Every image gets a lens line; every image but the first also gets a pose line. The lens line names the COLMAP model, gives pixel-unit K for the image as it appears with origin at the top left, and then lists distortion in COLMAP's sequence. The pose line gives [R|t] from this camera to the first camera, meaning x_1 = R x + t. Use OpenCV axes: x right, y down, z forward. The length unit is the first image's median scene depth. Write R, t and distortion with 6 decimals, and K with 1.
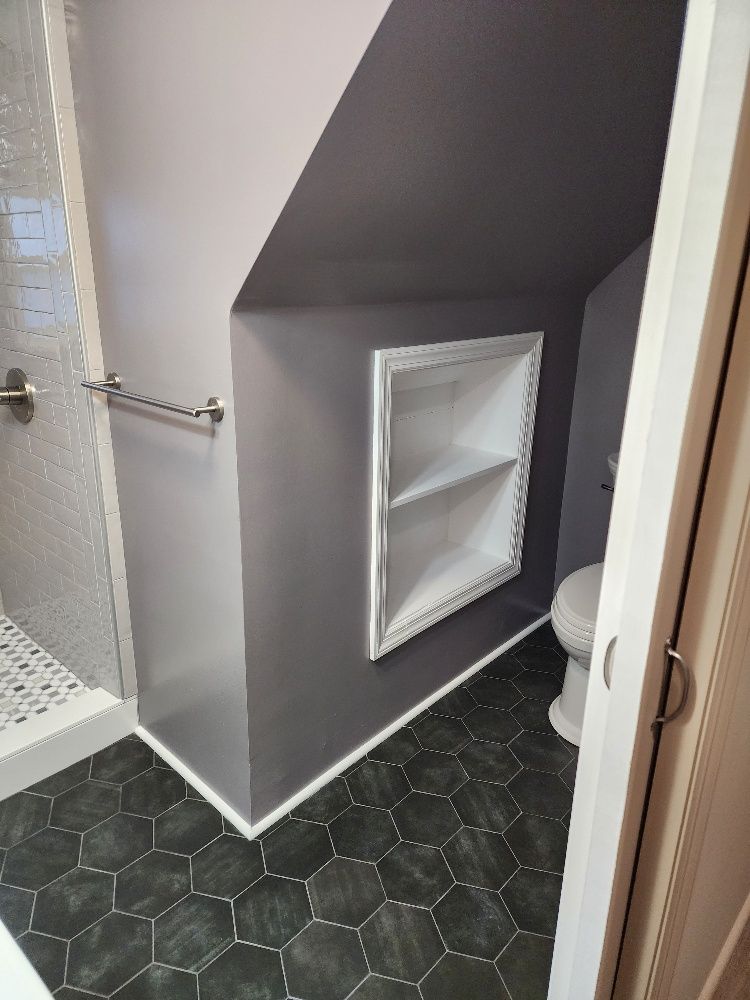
lens RADIAL K [[665.1, 0, 376.9], [0, 665.1, 493.5], [0, 0, 1]] dist [0.094173, -0.080772]
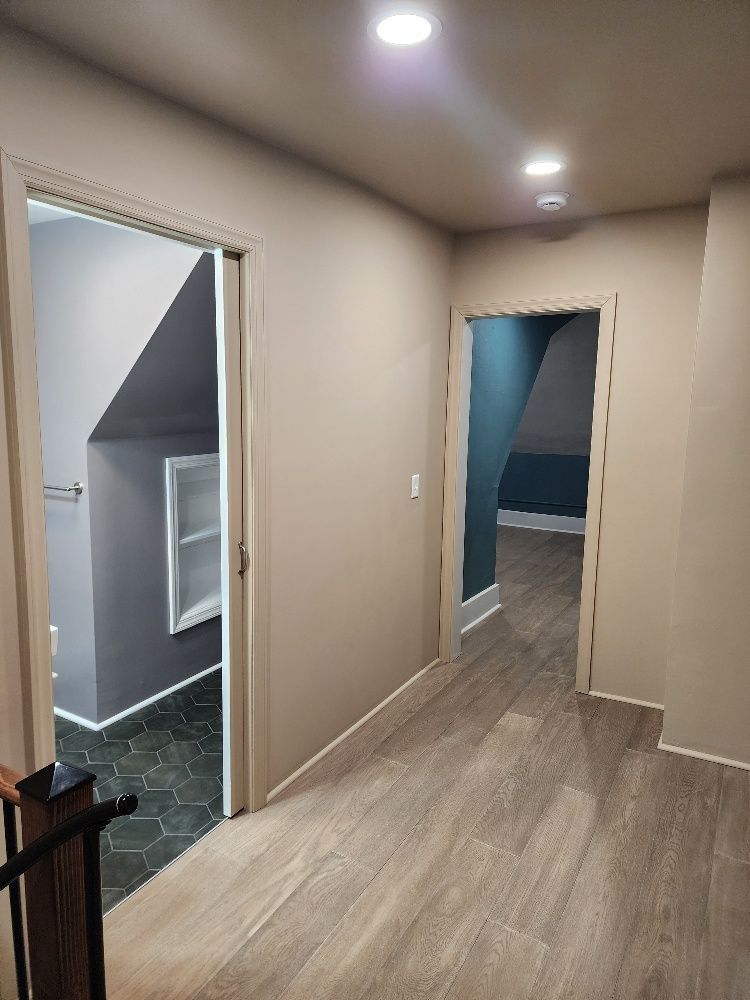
lens RADIAL K [[661.7, 0, 376.9], [0, 661.7, 486.3], [0, 0, 1]] dist [0.009259, 0.002908]
pose [[0.975247, -0.032524, 0.218713, 0.175602], [0.070521, 0.983219, -0.168244, 0.235689], [-0.209571, 0.179504, 0.961175, -0.973619]]
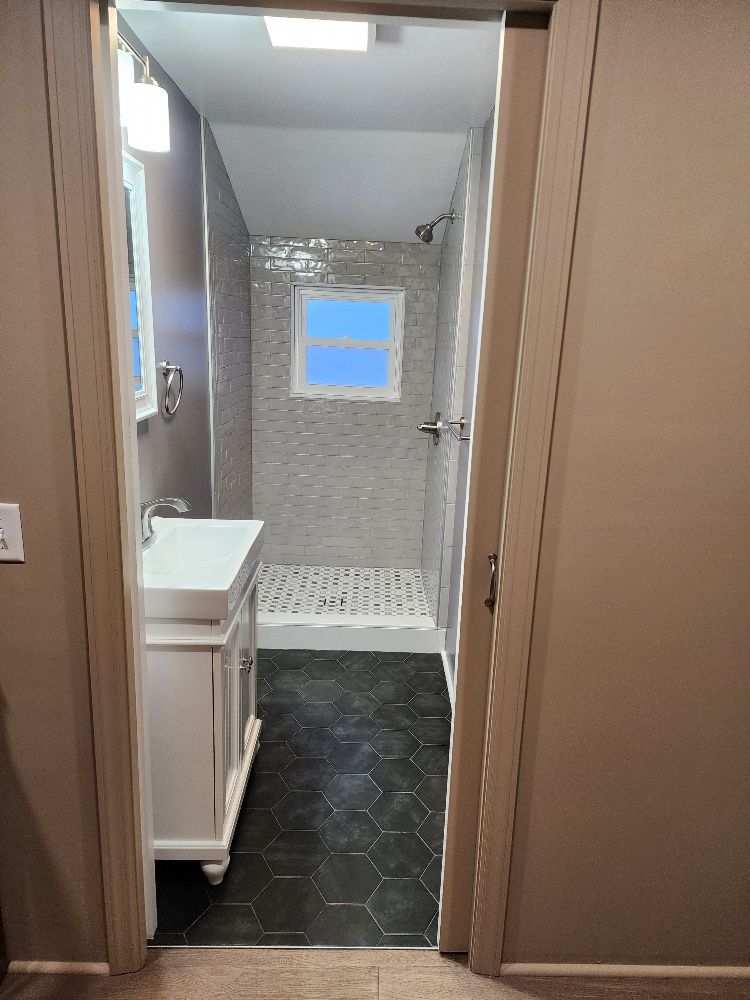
lens RADIAL K [[665.1, 0, 376.9], [0, 665.1, 493.5], [0, 0, 1]] dist [0.094173, -0.080772]
pose [[0.678763, 0.168592, -0.714743, 0.695527], [-0.241576, 0.970382, -0.000524, 0.055012], [0.693485, 0.173020, 0.699387, -0.254848]]
